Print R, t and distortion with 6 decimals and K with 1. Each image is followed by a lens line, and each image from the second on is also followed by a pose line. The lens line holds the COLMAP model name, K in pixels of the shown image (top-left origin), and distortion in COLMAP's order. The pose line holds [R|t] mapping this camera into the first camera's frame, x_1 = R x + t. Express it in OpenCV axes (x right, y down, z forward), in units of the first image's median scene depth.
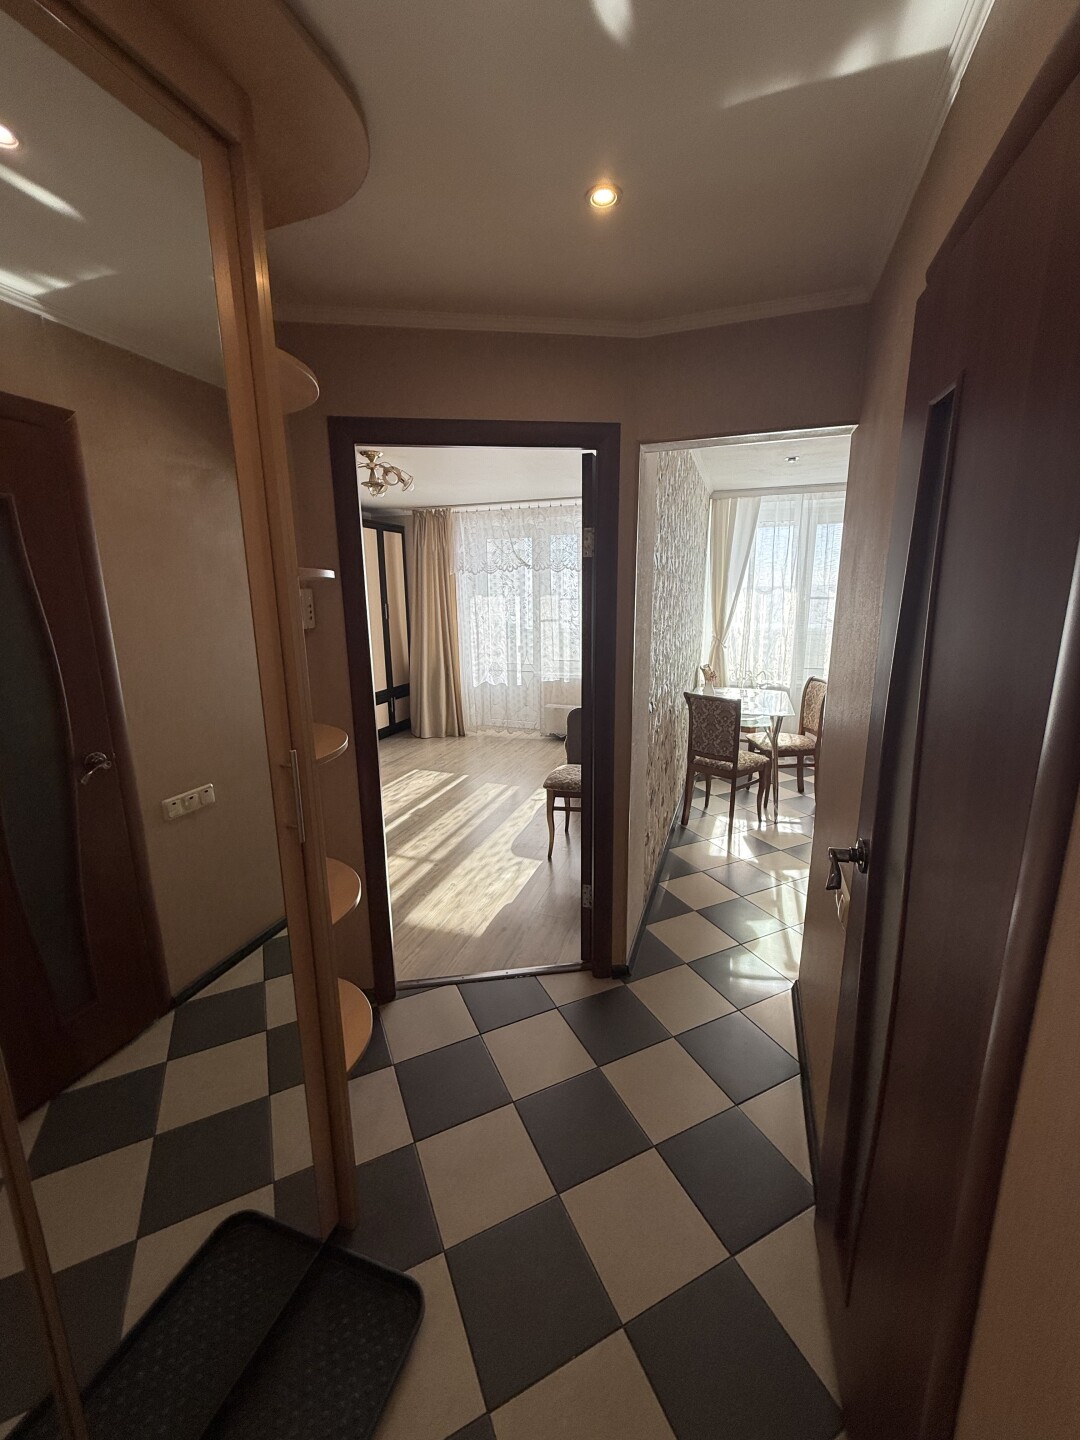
lens RADIAL K [[573.6, 0, 540.0], [0, 573.6, 720.0], [0, 0, 1]] dist [0.002382, 0.000585]
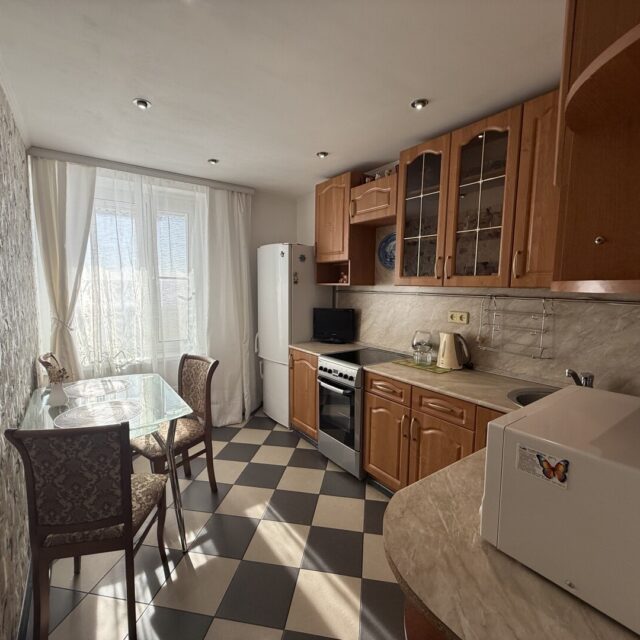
lens RADIAL K [[338.9, 0, 320.0], [0, 338.9, 320.0], [0, 0, 1]] dist [0.003064, -0.000608]
pose [[0.568000, -0.060036, 0.820836, 0.123184], [0.158258, 0.986691, -0.037344, -0.066907], [-0.807670, 0.151115, 0.569941, 0.430120]]
